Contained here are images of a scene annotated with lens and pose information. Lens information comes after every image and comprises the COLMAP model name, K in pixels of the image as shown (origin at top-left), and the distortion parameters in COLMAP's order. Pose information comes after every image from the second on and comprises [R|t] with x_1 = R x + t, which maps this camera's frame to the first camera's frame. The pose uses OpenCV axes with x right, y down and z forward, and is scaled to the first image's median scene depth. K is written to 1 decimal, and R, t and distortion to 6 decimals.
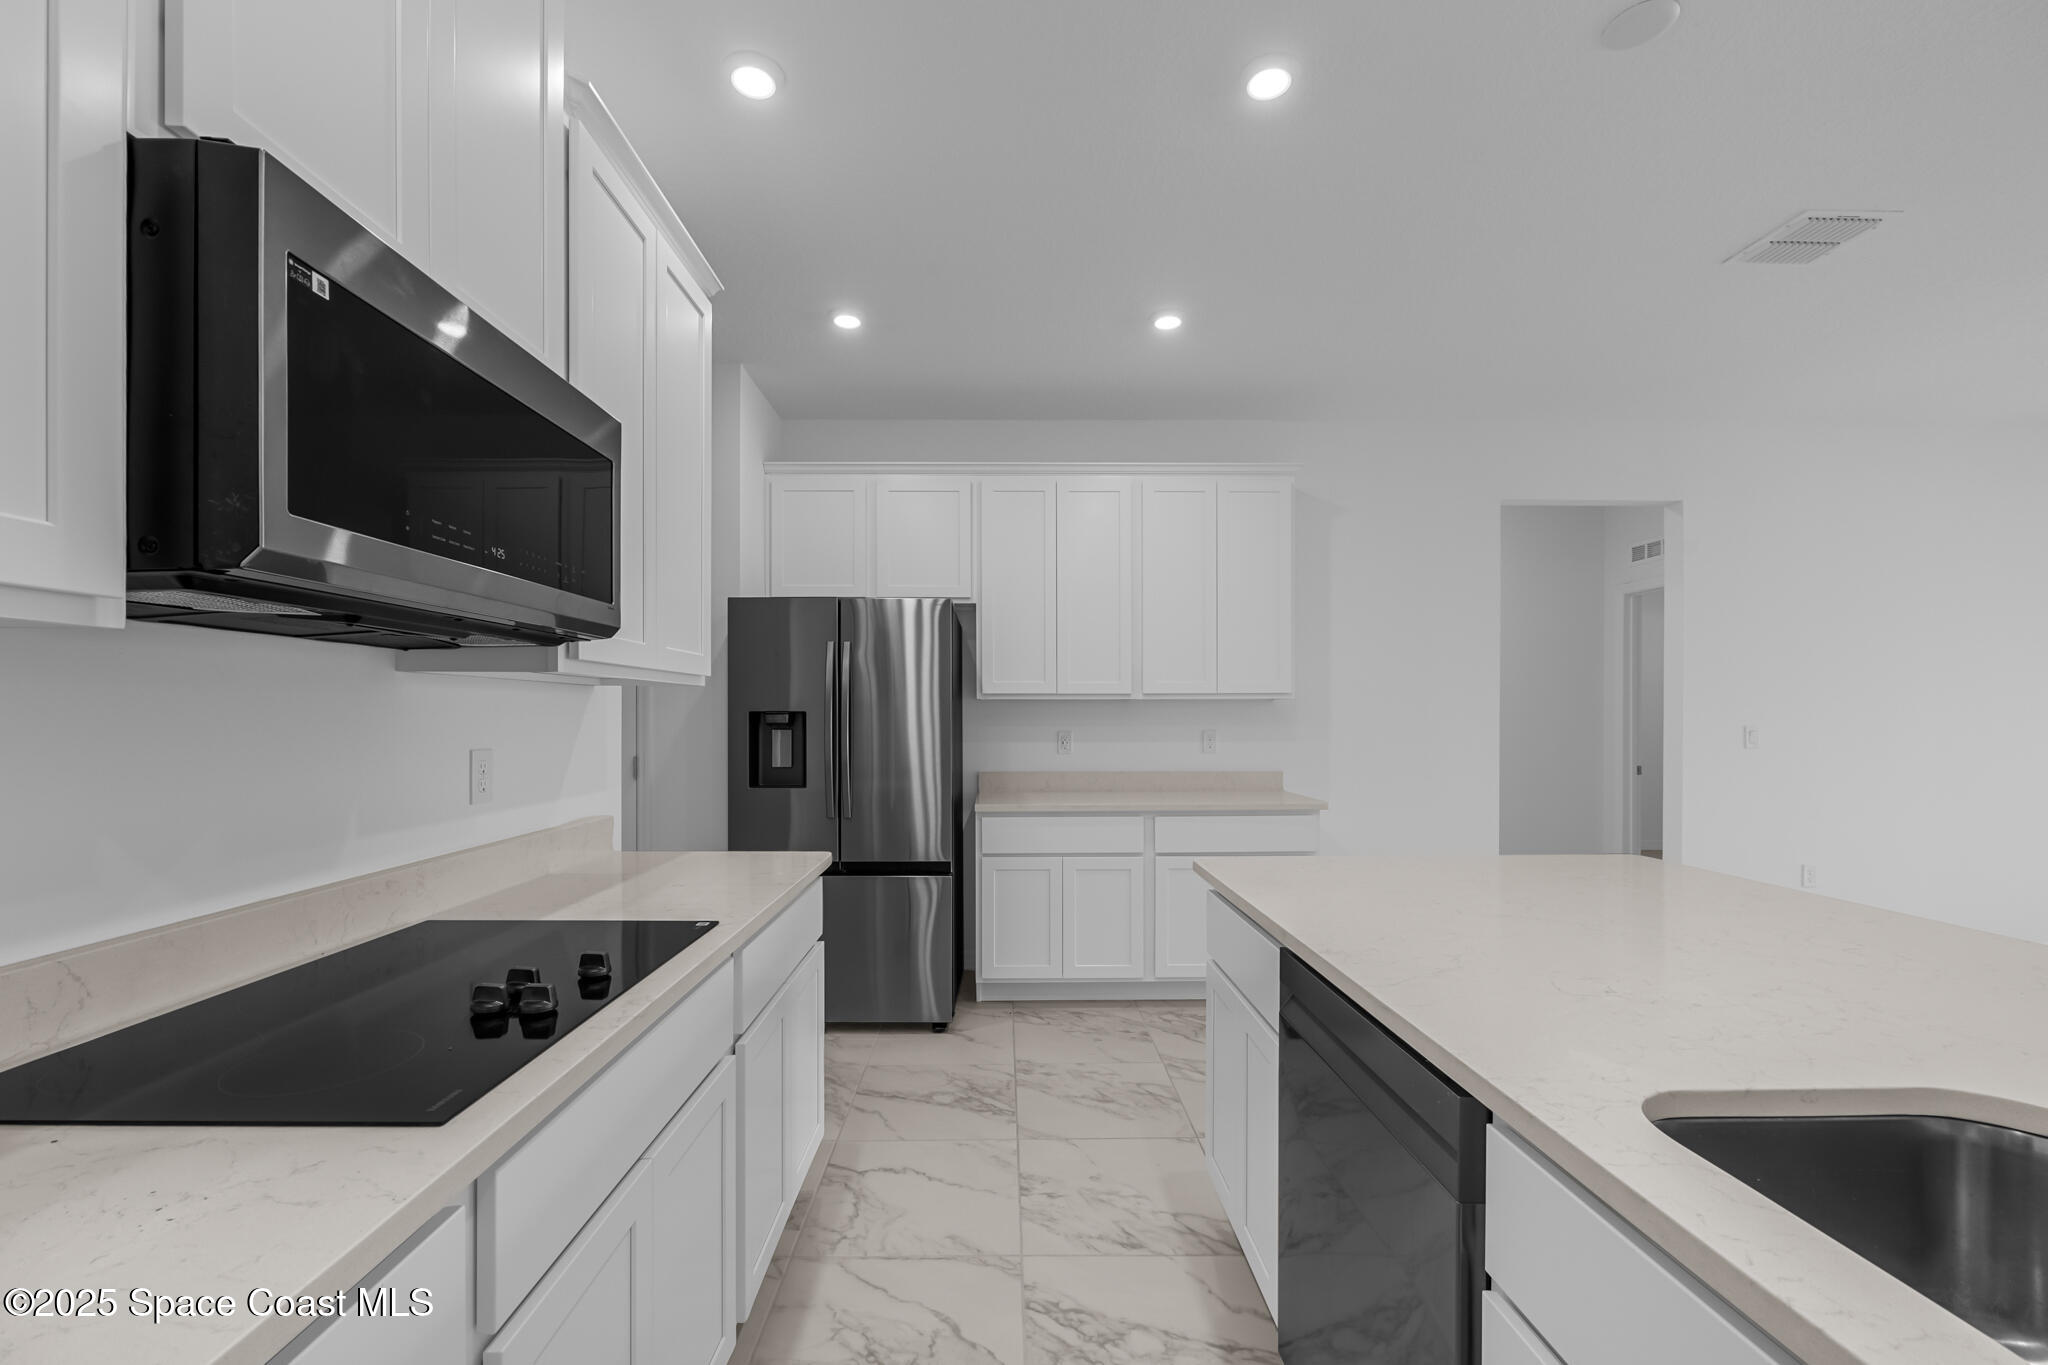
lens RADIAL K [[860.9, 0, 983.9], [0, 860.9, 723.6], [0, 0, 1]] dist [0.003823, 0.000297]
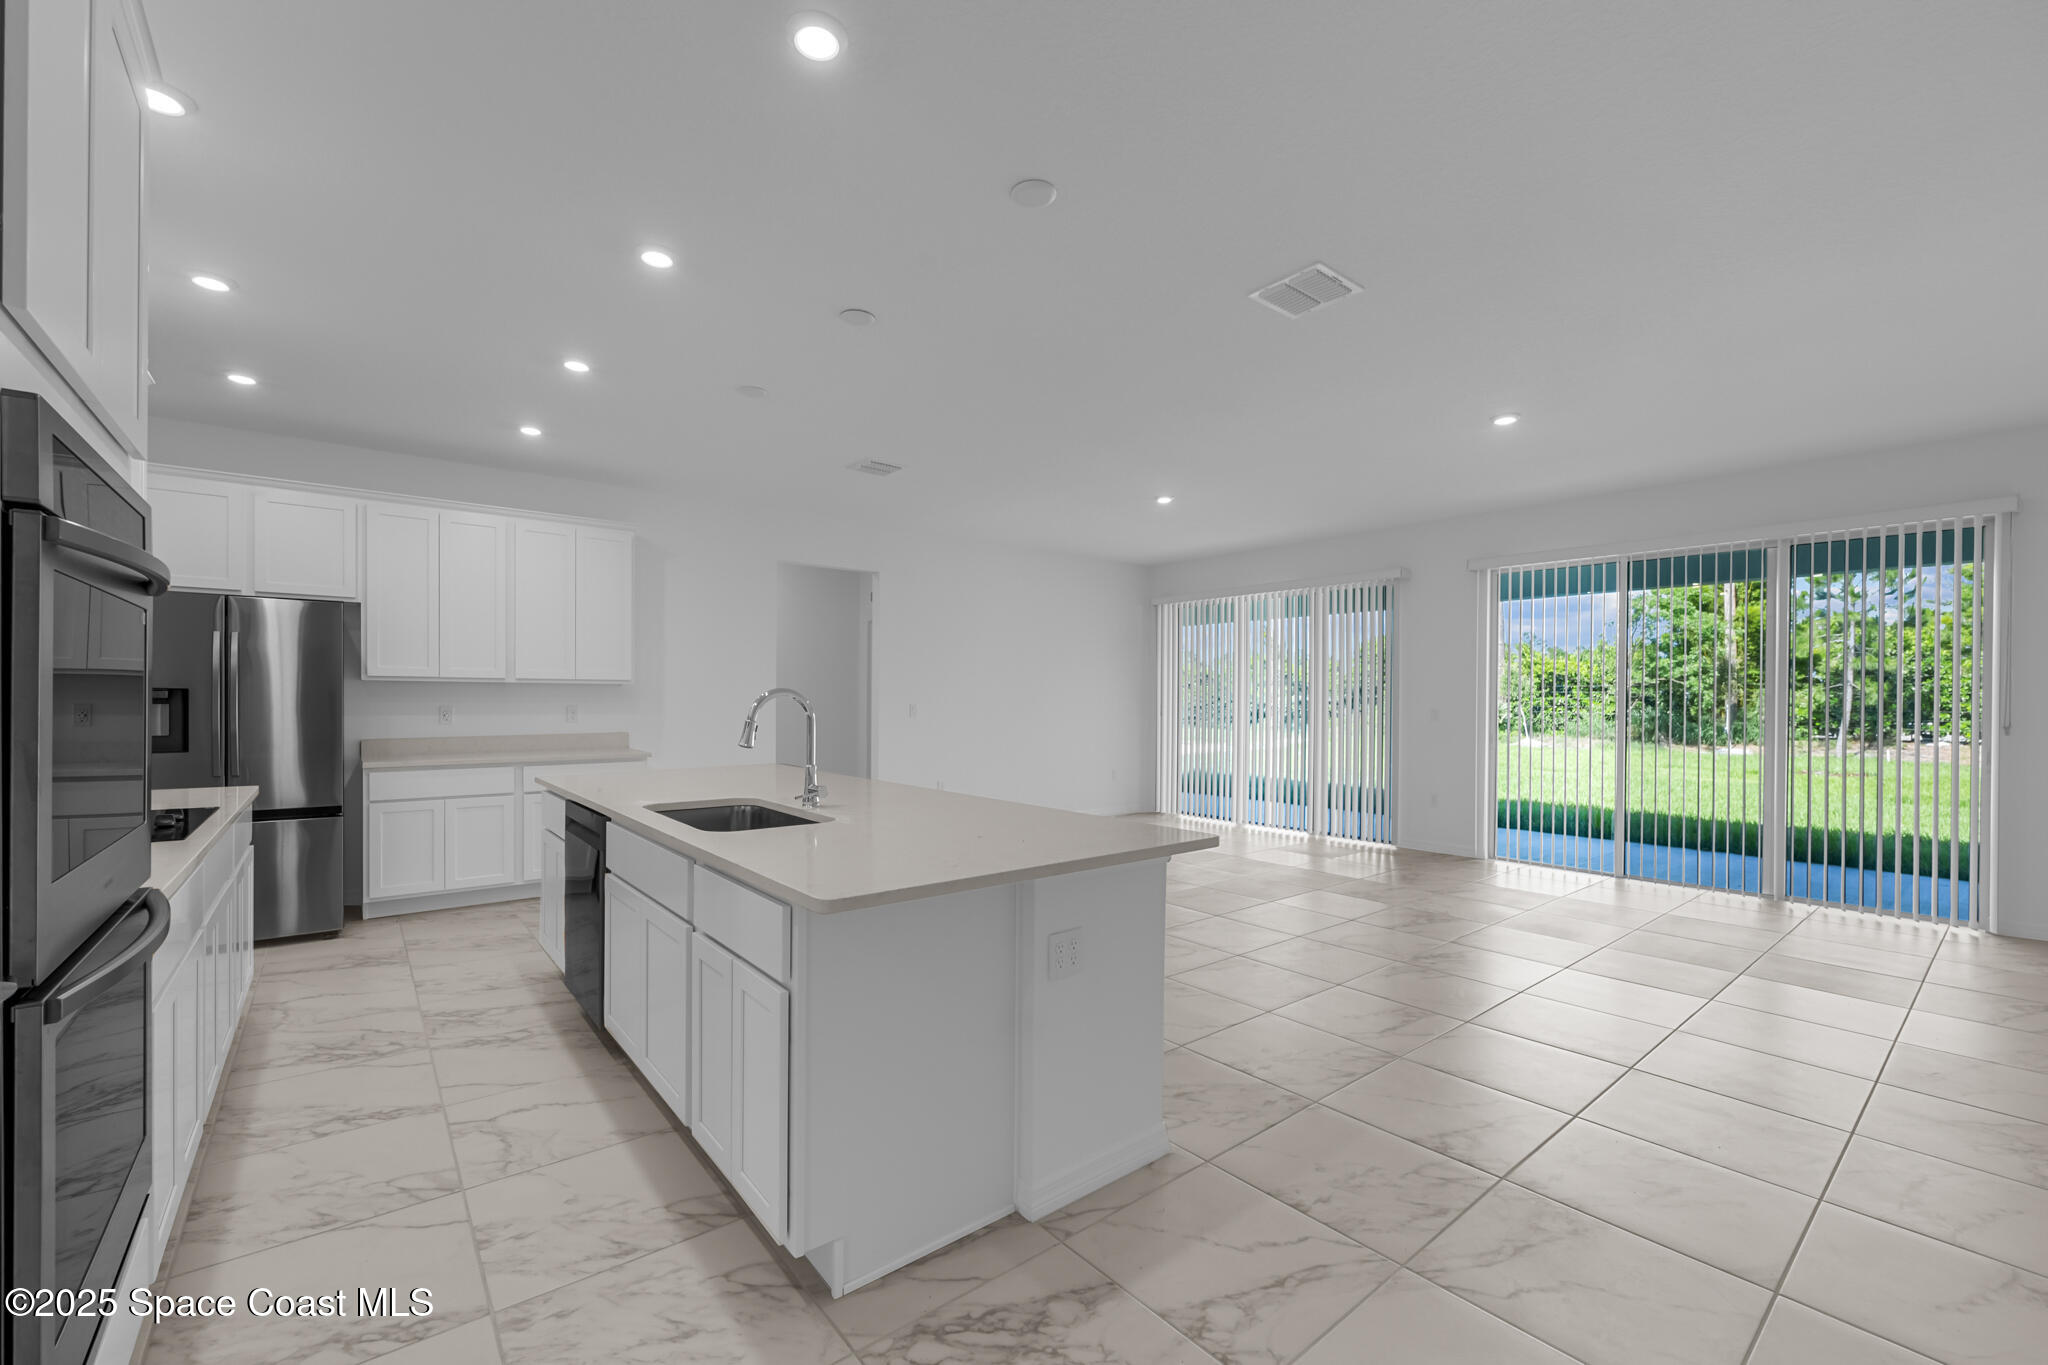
lens RADIAL K [[860.9, 0, 1016.7], [0, 860.9, 704.6], [0, 0, 1]] dist [0.003823, 0.000297]
pose [[0.776498, 0.000435, 0.630120, -0.061176], [-0.001370, 0.999999, 0.000998, 0.004843], [-0.630118, -0.001638, 0.776497, -0.581394]]
